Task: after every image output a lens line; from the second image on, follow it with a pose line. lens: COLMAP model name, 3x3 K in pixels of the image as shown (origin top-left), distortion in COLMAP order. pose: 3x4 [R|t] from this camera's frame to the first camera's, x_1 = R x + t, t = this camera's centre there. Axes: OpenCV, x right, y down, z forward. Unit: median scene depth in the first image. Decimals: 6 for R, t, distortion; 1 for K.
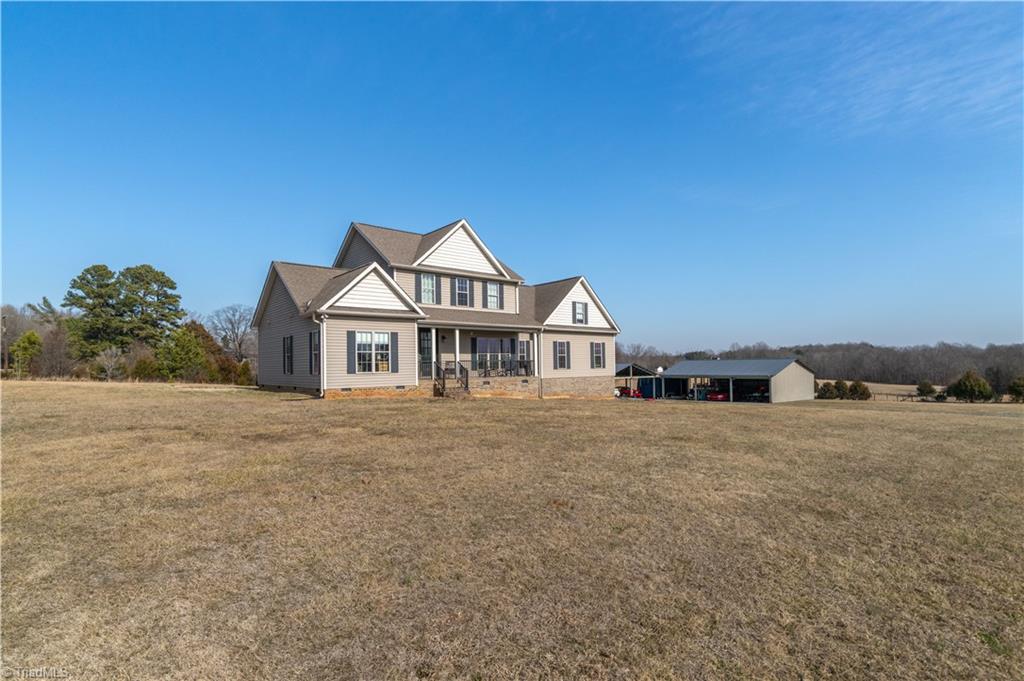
lens RADIAL K [[480.7, 0, 512.5], [0, 480.7, 366.3], [0, 0, 1]] dist [-0.003853, 0.001695]
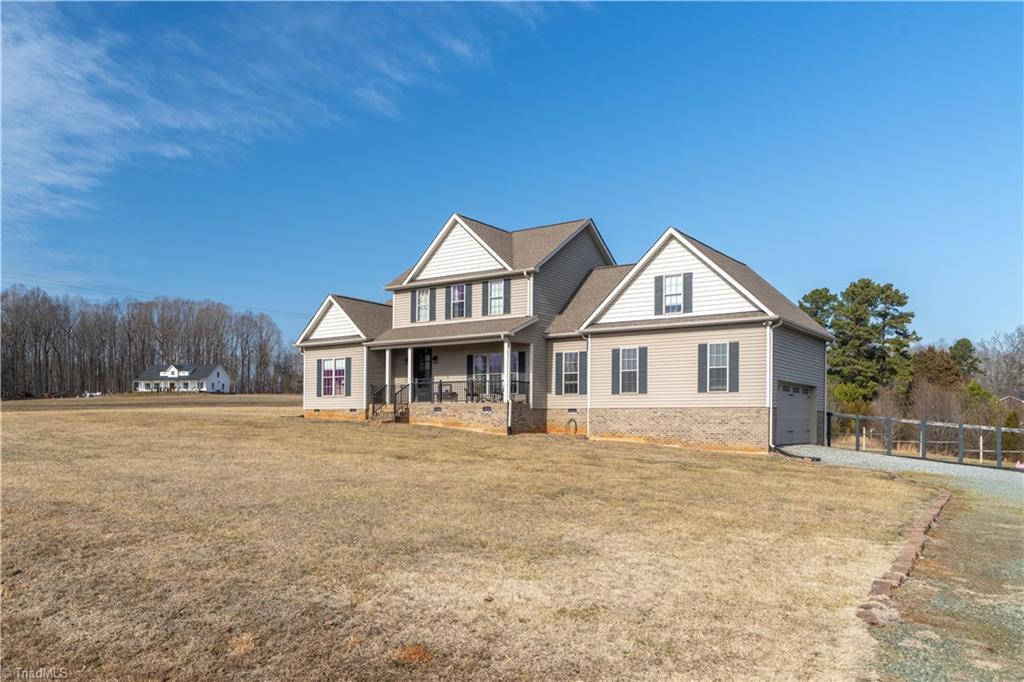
lens RADIAL K [[797.5, 0, 516.1], [0, 797.5, 404.4], [0, 0, 1]] dist [-0.005515, -0.002492]
pose [[0.251087, -0.011057, -0.967901, 1.179742], [-0.013887, 0.999791, -0.015024, 0.040688], [0.967865, 0.017213, 0.250881, 0.708953]]
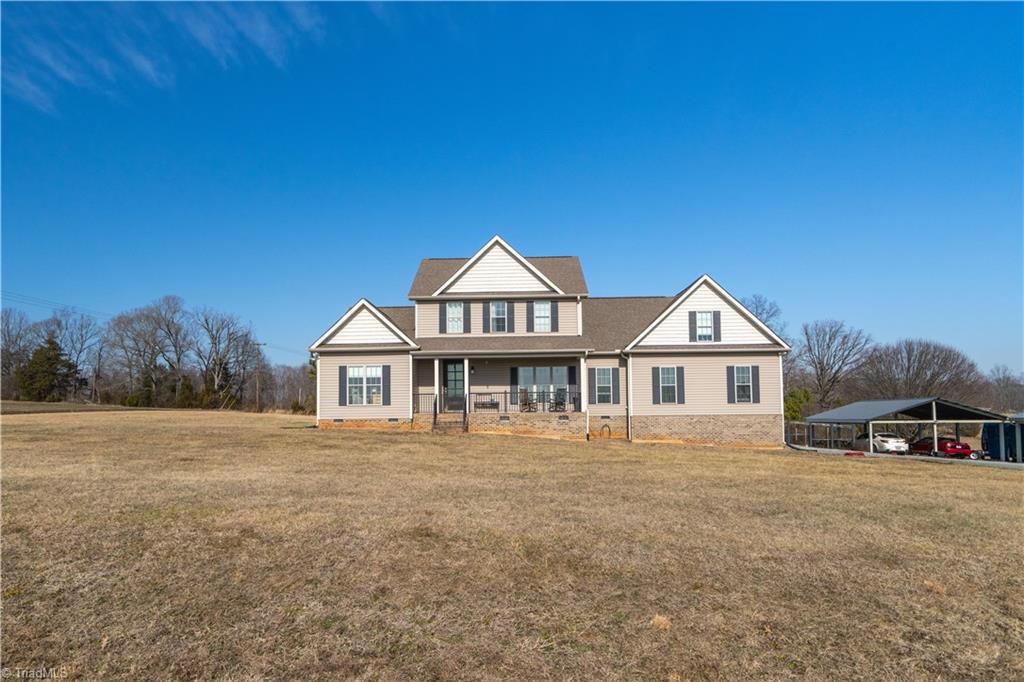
lens RADIAL K [[581.9, 0, 513.3], [0, 581.9, 401.5], [0, 0, 1]] dist [0.017499, -0.003995]
pose [[0.759271, -0.008410, -0.650721, 0.581864], [-0.001879, 0.999884, -0.015114, 0.018061], [0.650772, 0.012698, 0.759167, 0.187579]]
